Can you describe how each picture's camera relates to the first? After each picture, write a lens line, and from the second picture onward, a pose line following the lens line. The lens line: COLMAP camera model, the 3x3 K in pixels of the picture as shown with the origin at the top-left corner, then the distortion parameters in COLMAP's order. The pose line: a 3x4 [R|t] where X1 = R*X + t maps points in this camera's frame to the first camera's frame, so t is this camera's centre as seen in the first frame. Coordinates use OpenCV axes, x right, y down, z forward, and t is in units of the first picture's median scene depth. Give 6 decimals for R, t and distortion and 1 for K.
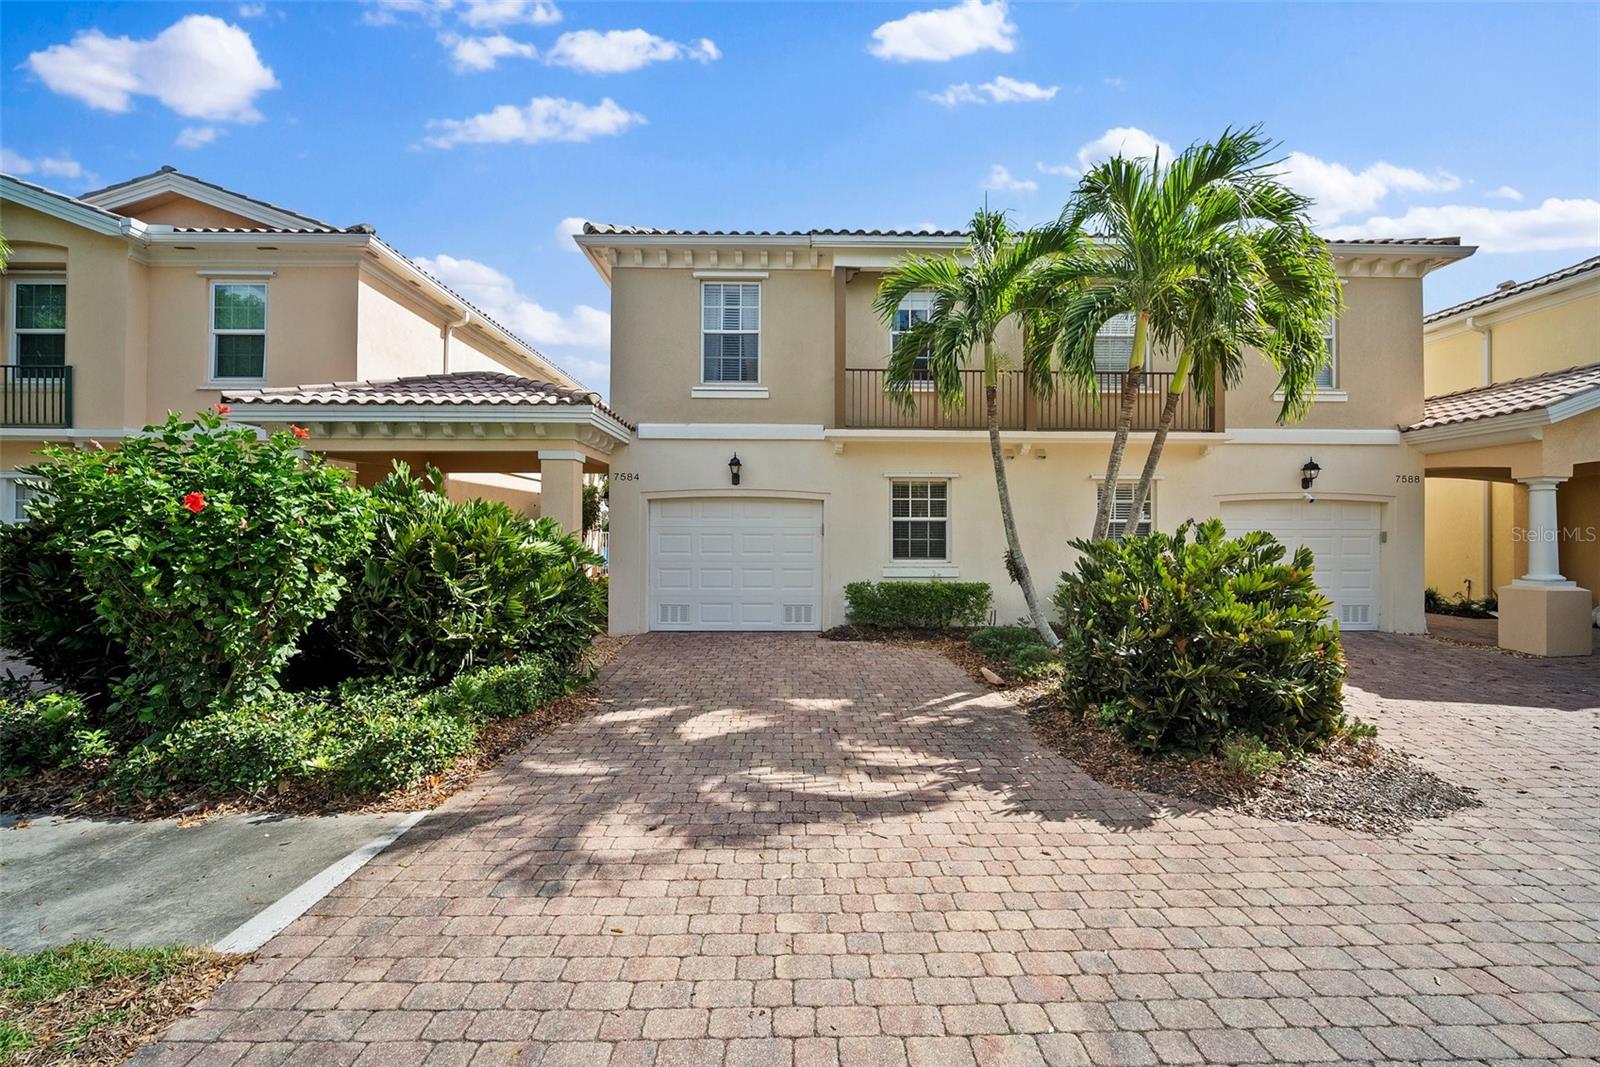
lens RADIAL K [[700.9, 0, 803.6], [0, 700.9, 525.0], [0, 0, 1]] dist [-0.014078, 0.004687]
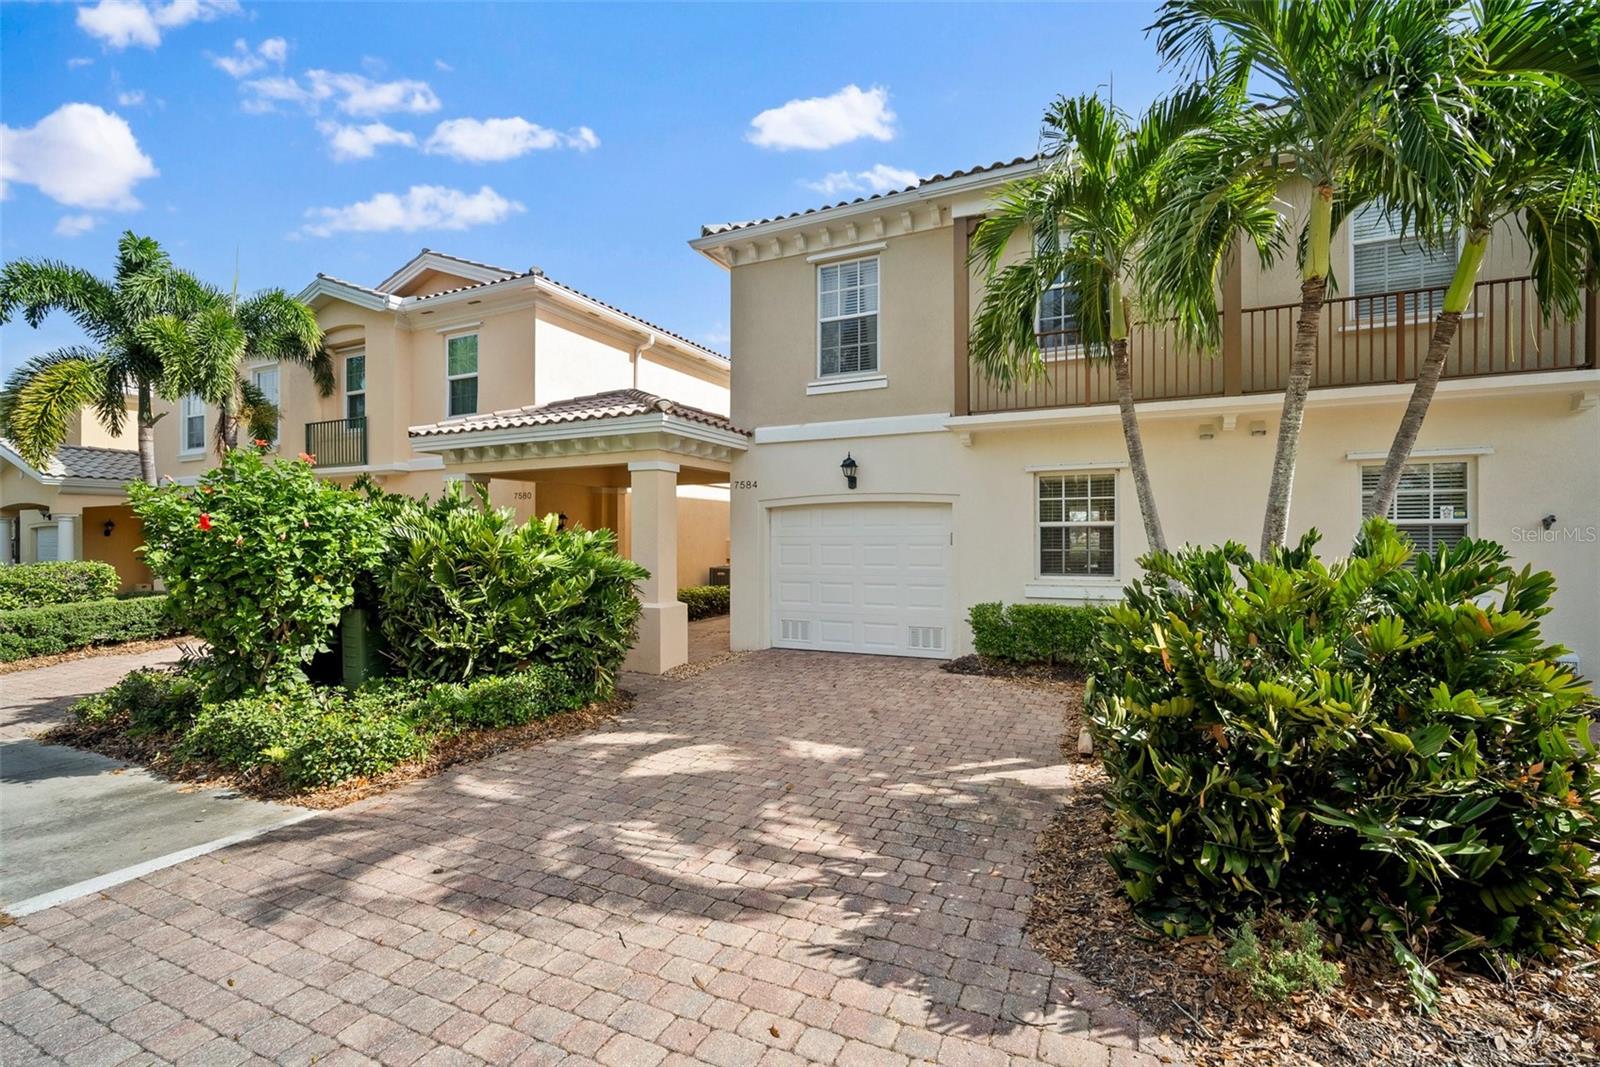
lens RADIAL K [[721.8, 0, 796.5], [0, 721.8, 540.3], [0, 0, 1]] dist [-0.013411, 0.004788]
pose [[0.893284, -0.005993, -0.449452, 0.411102], [0.010862, 0.999907, 0.008254, -0.000492], [0.449361, -0.012255, 0.893266, 0.248211]]
